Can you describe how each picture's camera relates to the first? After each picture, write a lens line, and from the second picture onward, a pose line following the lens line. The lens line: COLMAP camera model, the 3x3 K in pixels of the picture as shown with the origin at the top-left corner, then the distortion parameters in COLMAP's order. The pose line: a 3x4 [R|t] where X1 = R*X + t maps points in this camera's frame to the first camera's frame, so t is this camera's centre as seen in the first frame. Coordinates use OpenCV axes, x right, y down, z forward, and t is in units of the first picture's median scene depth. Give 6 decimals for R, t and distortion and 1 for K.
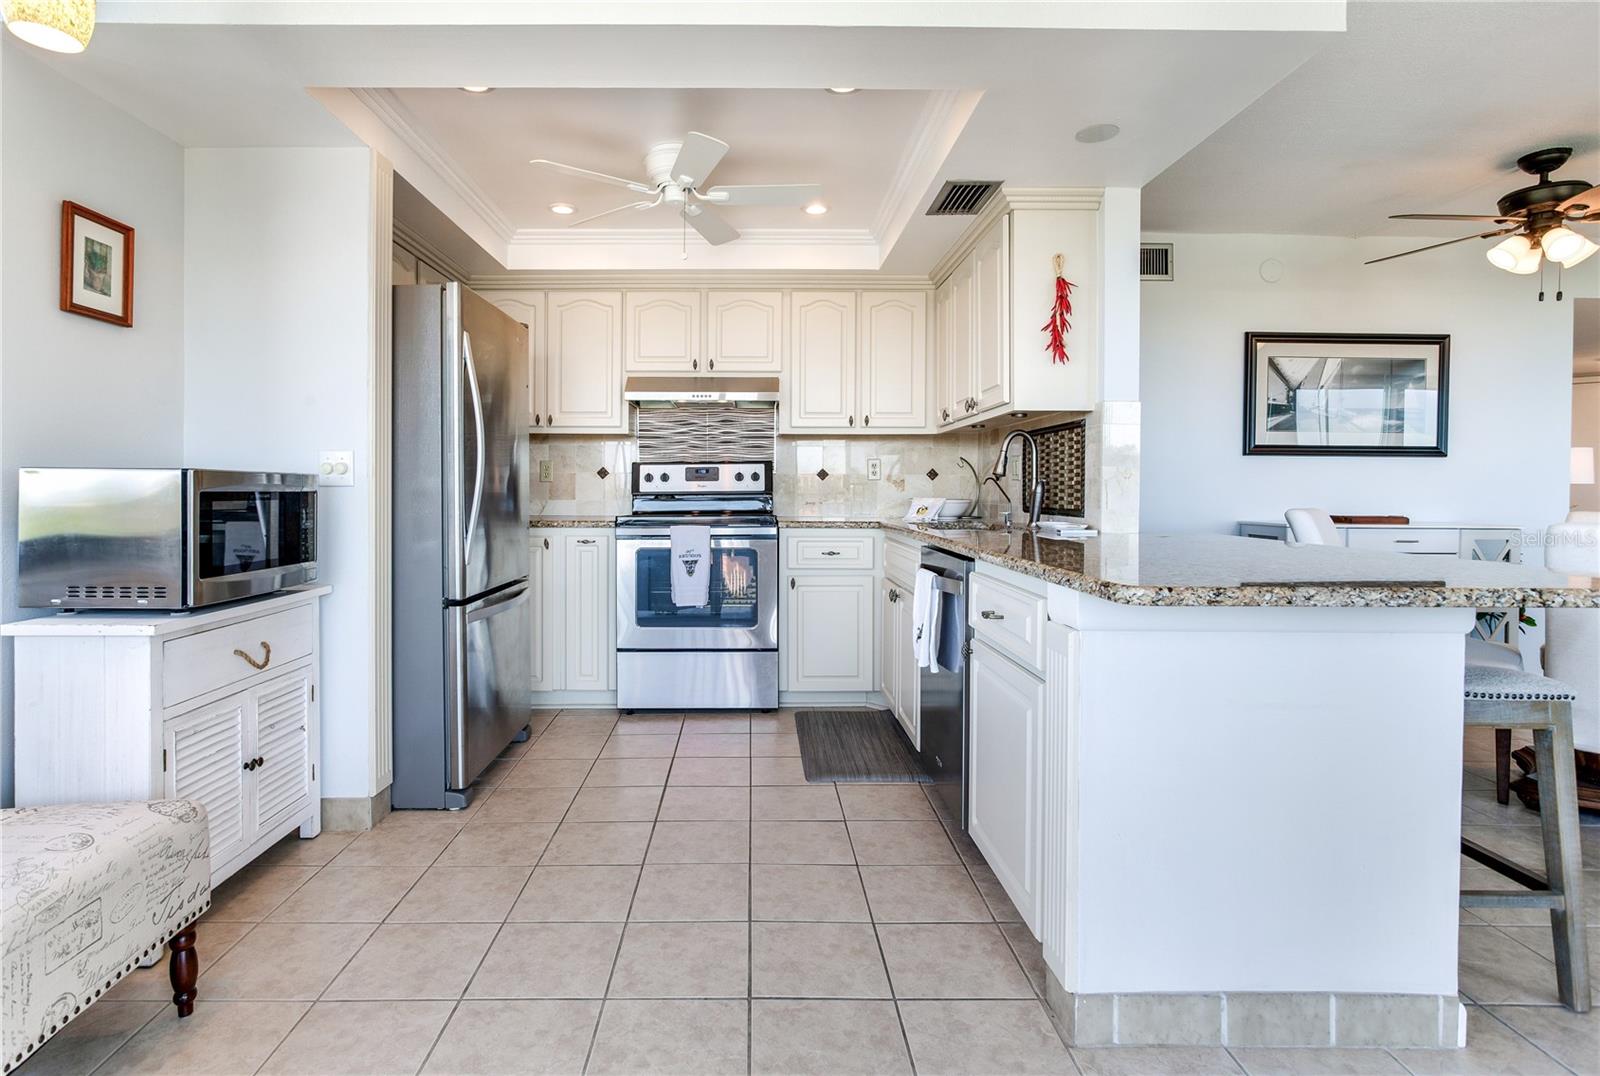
lens RADIAL K [[852.2, 0, 703.0], [0, 852.2, 494.0], [0, 0, 1]] dist [0.004693, 0.003383]
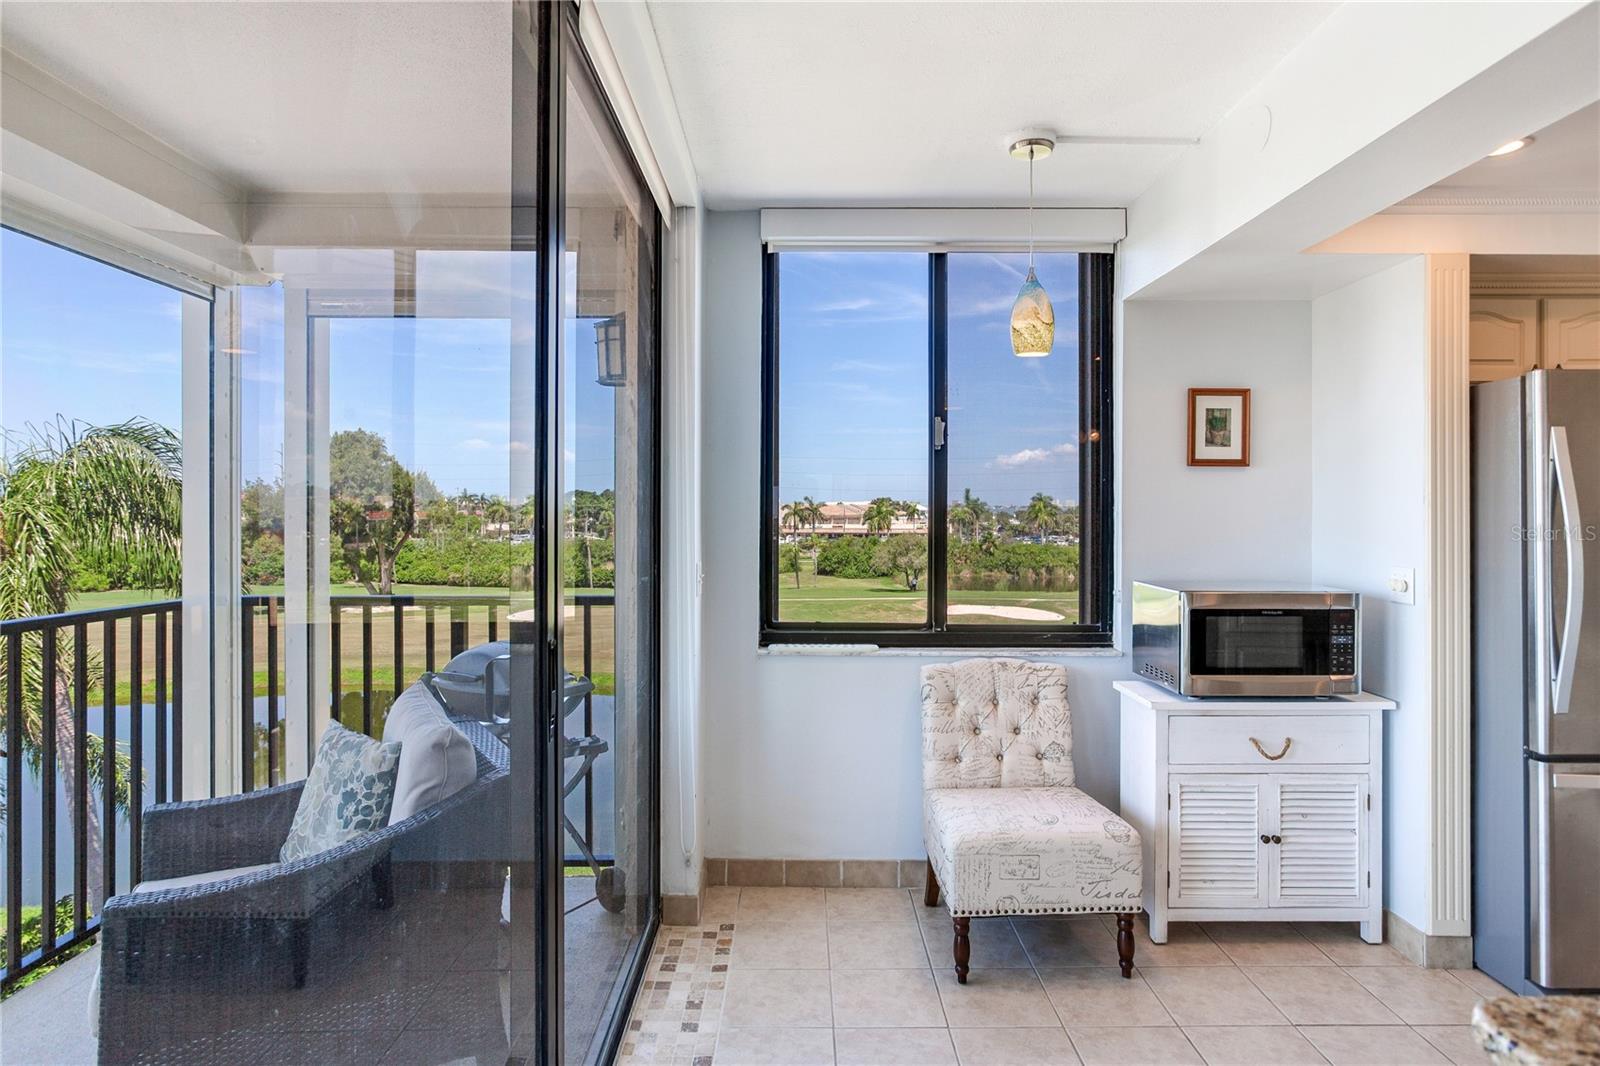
lens RADIAL K [[880.8, 0, 814.8], [0, 880.8, 504.0], [0, 0, 1]] dist [-0.027819, 0.007985]
pose [[0.014286, -0.006739, -0.999875, 0.365844], [-0.003468, 0.999971, -0.006789, -0.073981], [0.999892, 0.003565, 0.014262, 0.193413]]
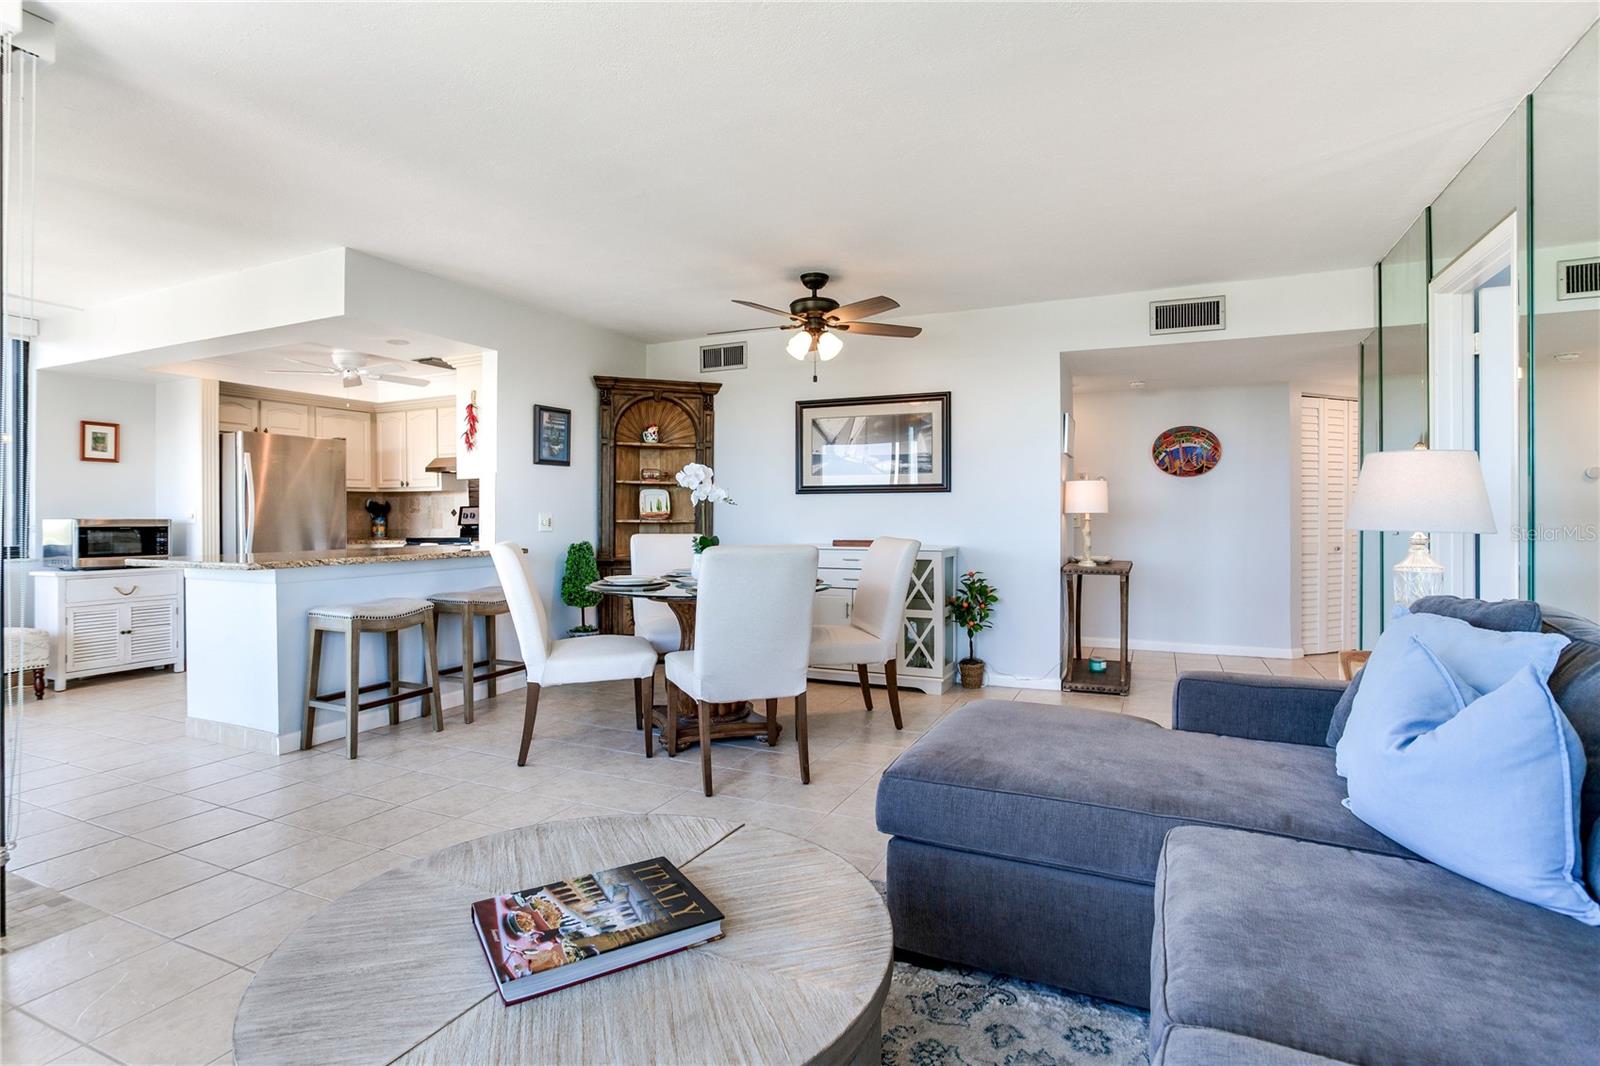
lens RADIAL K [[791.7, 0, 758.9], [0, 791.7, 518.6], [0, 0, 1]] dist [0.012881, 0.003532]
pose [[0.882747, -0.007268, -0.469792, 1.255524], [0.006053, 0.999973, -0.004097, -0.002936], [0.469810, 0.000772, 0.882767, -0.126524]]
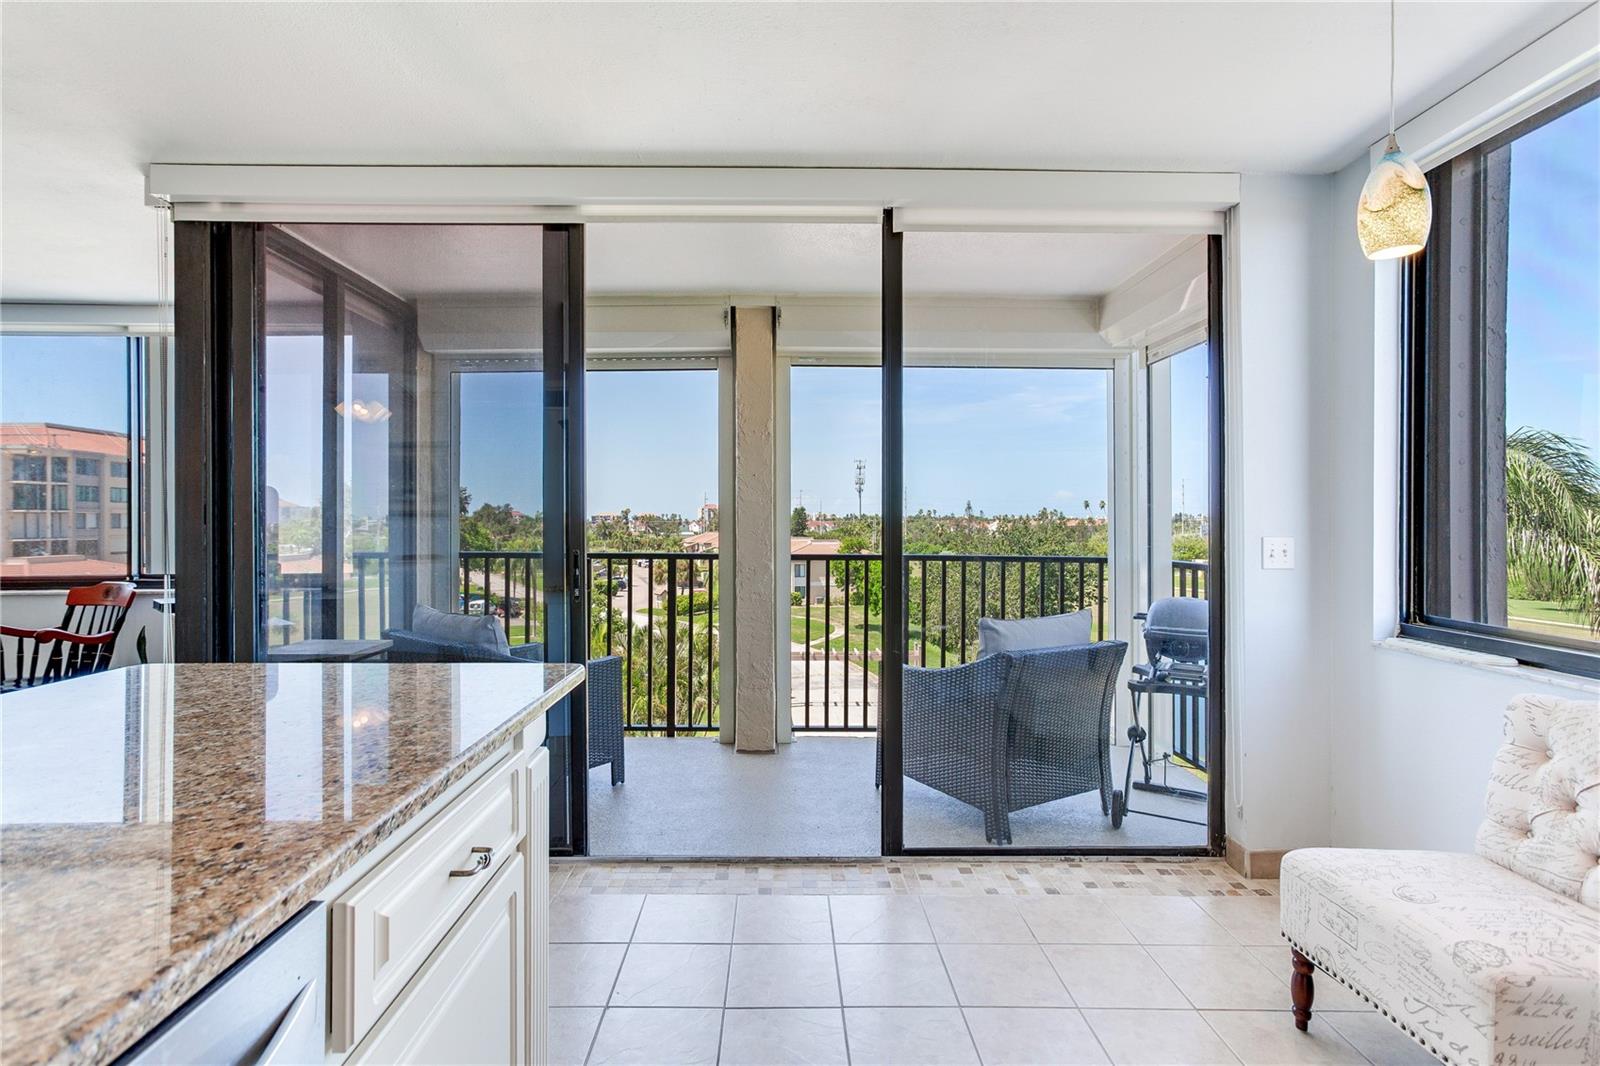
lens RADIAL K [[791.7, 0, 768.4], [0, 791.7, 520.5], [0, 0, 1]] dist [0.012881, 0.003532]
pose [[-0.999989, -0.002177, 0.004090, 0.065183], [-0.002175, 0.999998, 0.000517, -0.044479], [-0.004091, 0.000508, -0.999992, 0.791579]]
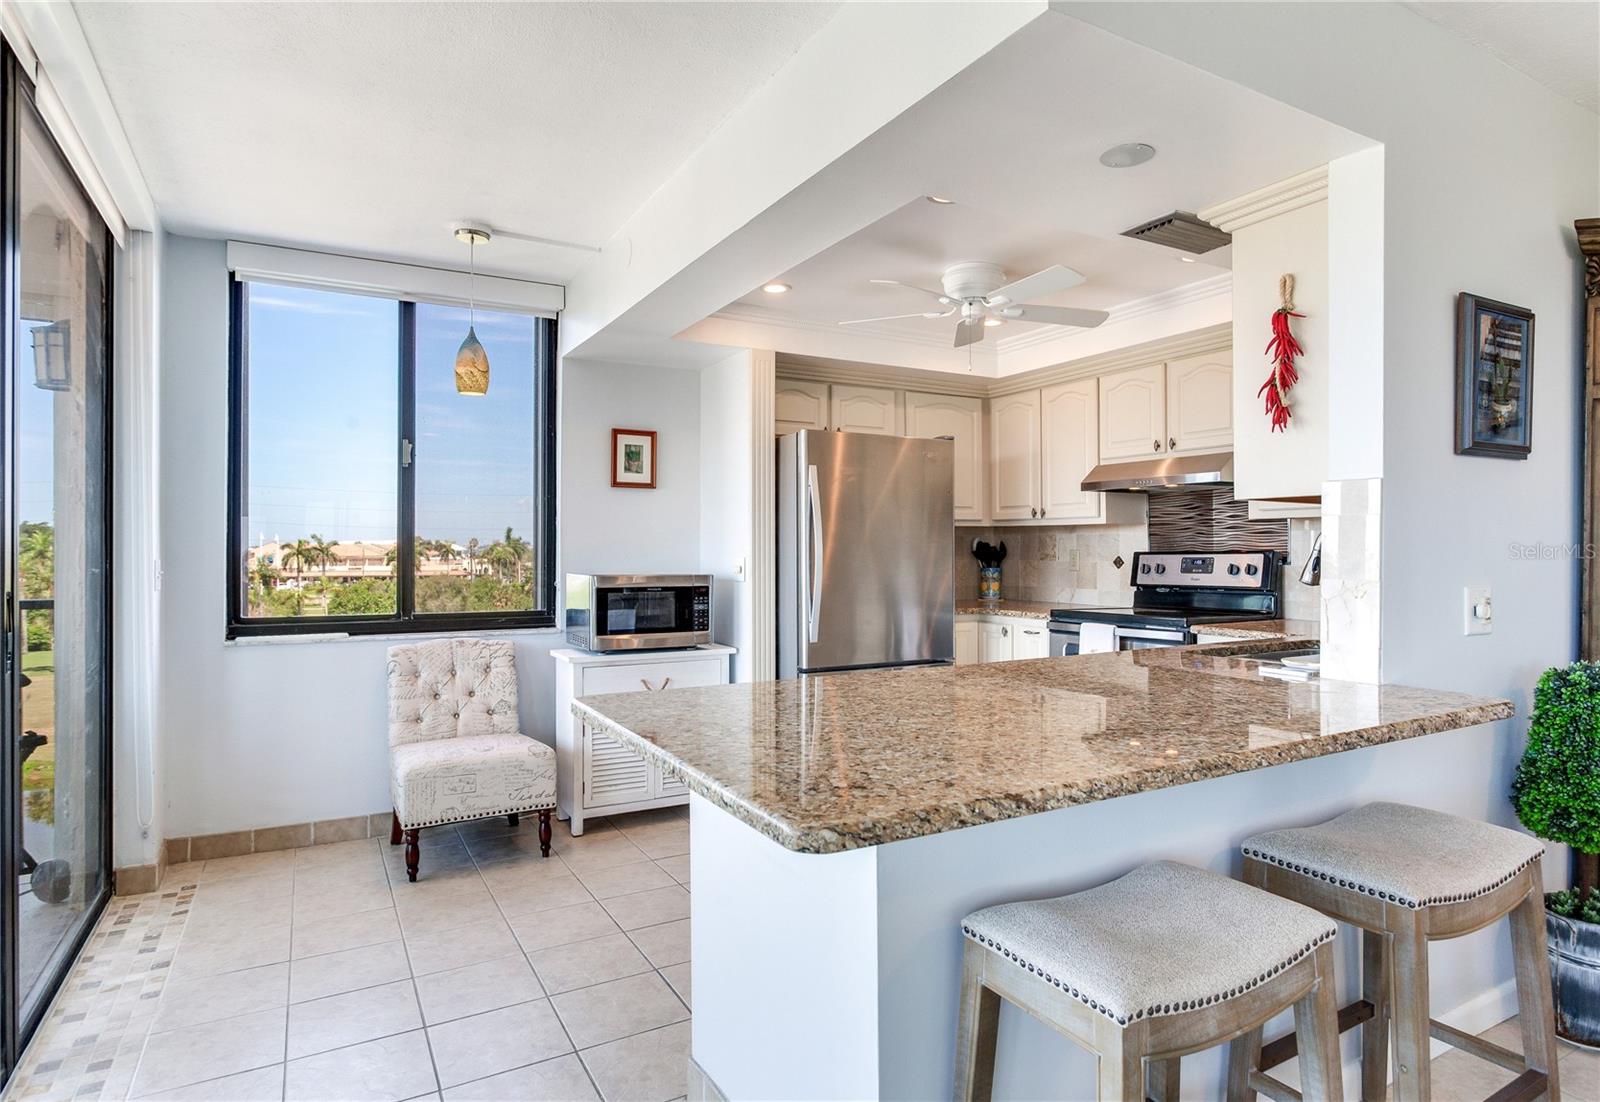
lens RADIAL K [[897.7, 0, 838.6], [0, 897.7, 549.9], [0, 0, 1]] dist [-0.021038, 0.011208]
pose [[0.509358, -0.001708, -0.860553, 0.635362], [-0.001958, 0.999993, -0.003143, -0.037735], [0.860553, 0.003286, 0.509351, 0.227347]]
